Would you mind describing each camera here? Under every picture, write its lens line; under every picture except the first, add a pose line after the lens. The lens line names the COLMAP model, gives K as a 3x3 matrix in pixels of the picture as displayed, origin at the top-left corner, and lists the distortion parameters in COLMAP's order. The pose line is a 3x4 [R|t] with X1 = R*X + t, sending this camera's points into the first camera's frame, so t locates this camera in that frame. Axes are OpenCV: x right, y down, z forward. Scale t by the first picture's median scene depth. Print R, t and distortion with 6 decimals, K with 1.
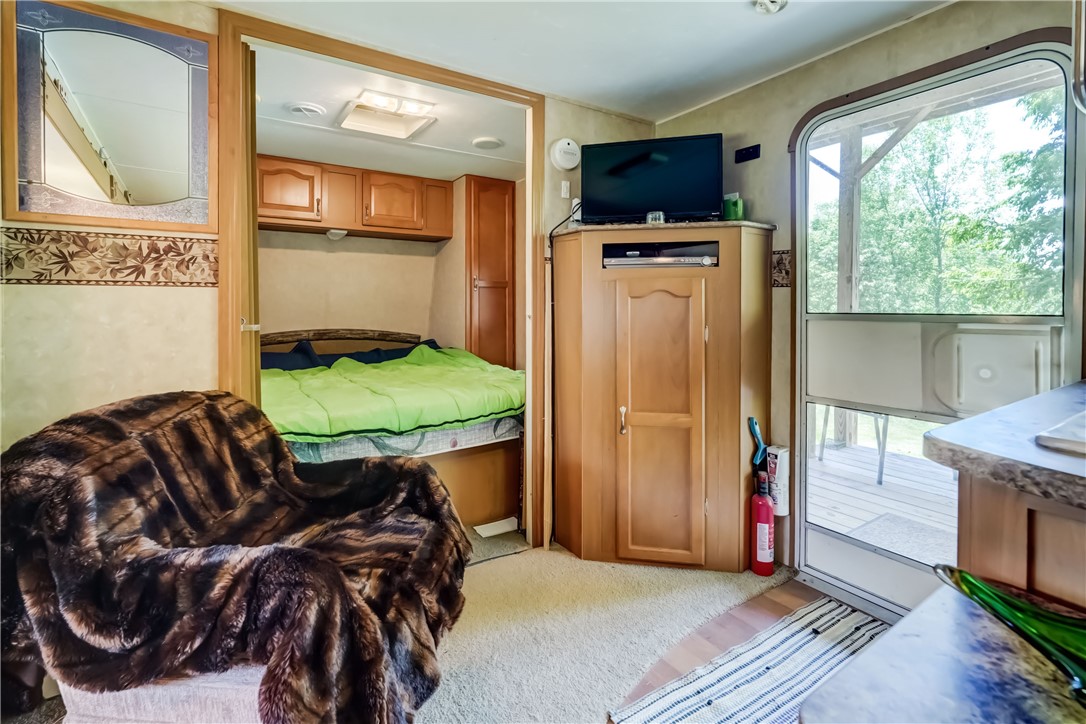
lens RADIAL K [[498.1, 0, 549.6], [0, 498.1, 314.5], [0, 0, 1]] dist [-0.015583, 0.007187]
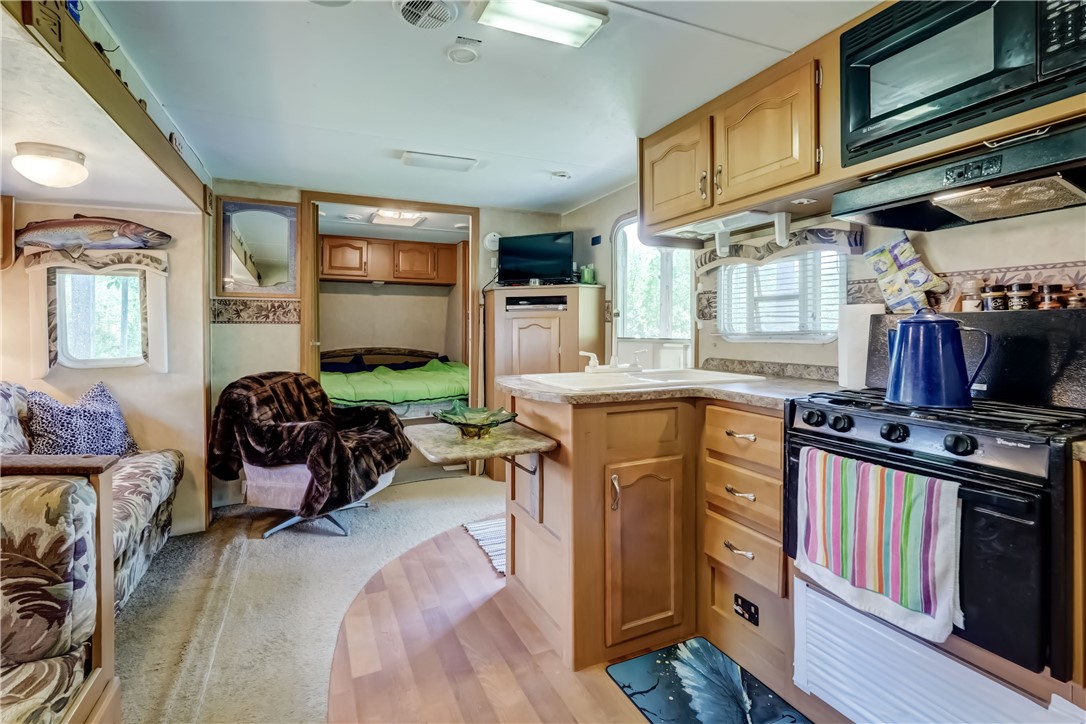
lens RADIAL K [[505.5, 0, 536.4], [0, 505.5, 336.7], [0, 0, 1]] dist [-0.002646, 0.008922]
pose [[0.985157, 0.004931, -0.171584, 0.549966], [-0.005616, 0.999978, -0.003508, 0.000560], [0.171563, 0.004420, 0.985163, -0.754857]]
